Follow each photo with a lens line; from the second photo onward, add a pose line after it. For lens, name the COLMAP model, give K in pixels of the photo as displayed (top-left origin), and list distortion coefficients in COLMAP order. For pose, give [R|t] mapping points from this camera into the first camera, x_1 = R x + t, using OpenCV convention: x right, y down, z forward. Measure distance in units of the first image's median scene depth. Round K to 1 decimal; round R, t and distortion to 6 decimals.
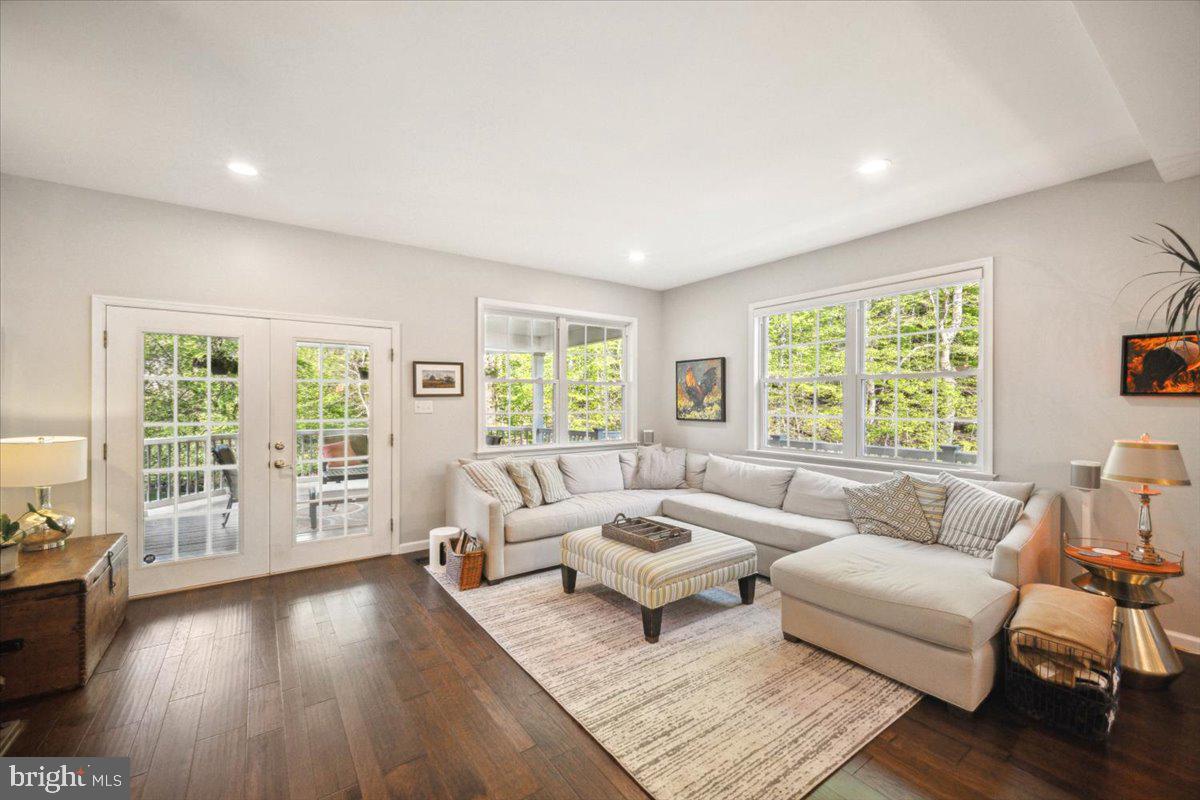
lens RADIAL K [[481.4, 0, 599.9], [0, 481.4, 390.2], [0, 0, 1]] dist [0.000303, -0.000132]
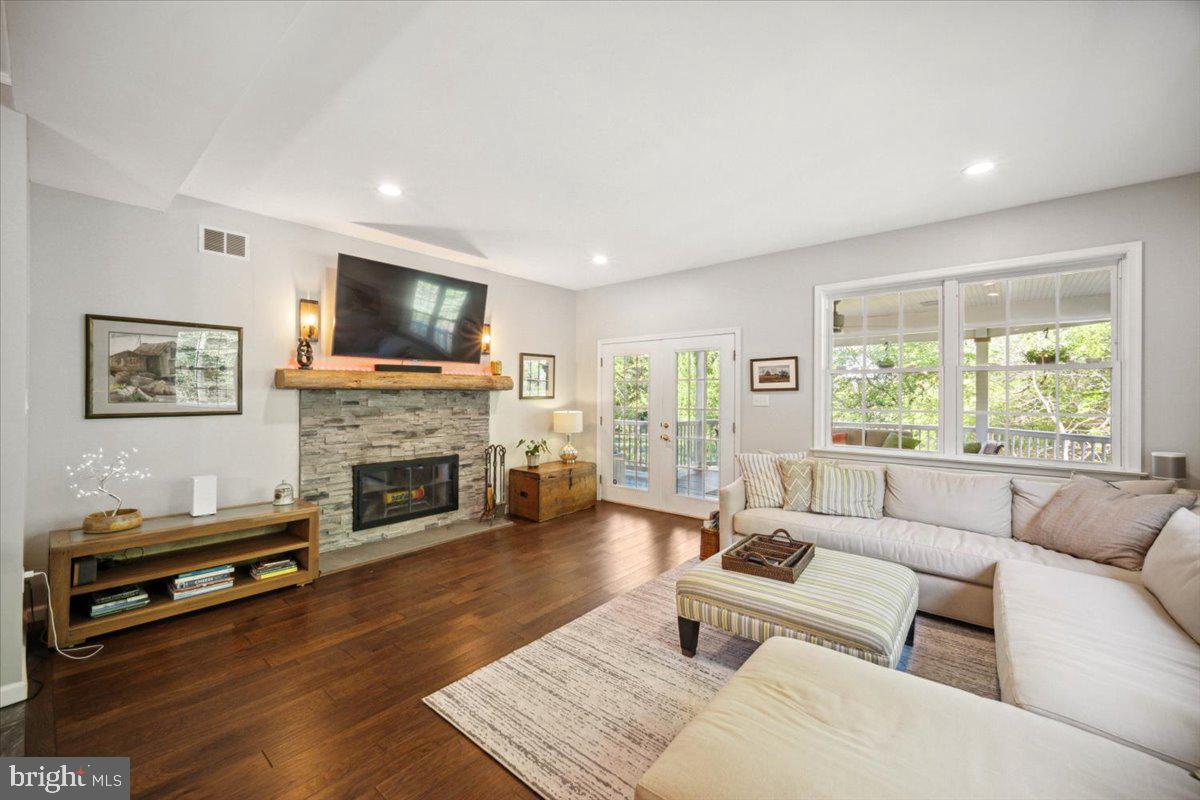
lens RADIAL K [[481.4, 0, 599.9], [0, 481.4, 390.2], [0, 0, 1]] dist [0.000303, -0.000132]
pose [[0.245149, -0.008417, -0.969449, 0.827325], [0.015944, 0.999862, -0.004649, 0.015190], [0.969354, -0.014318, 0.245249, 0.528760]]
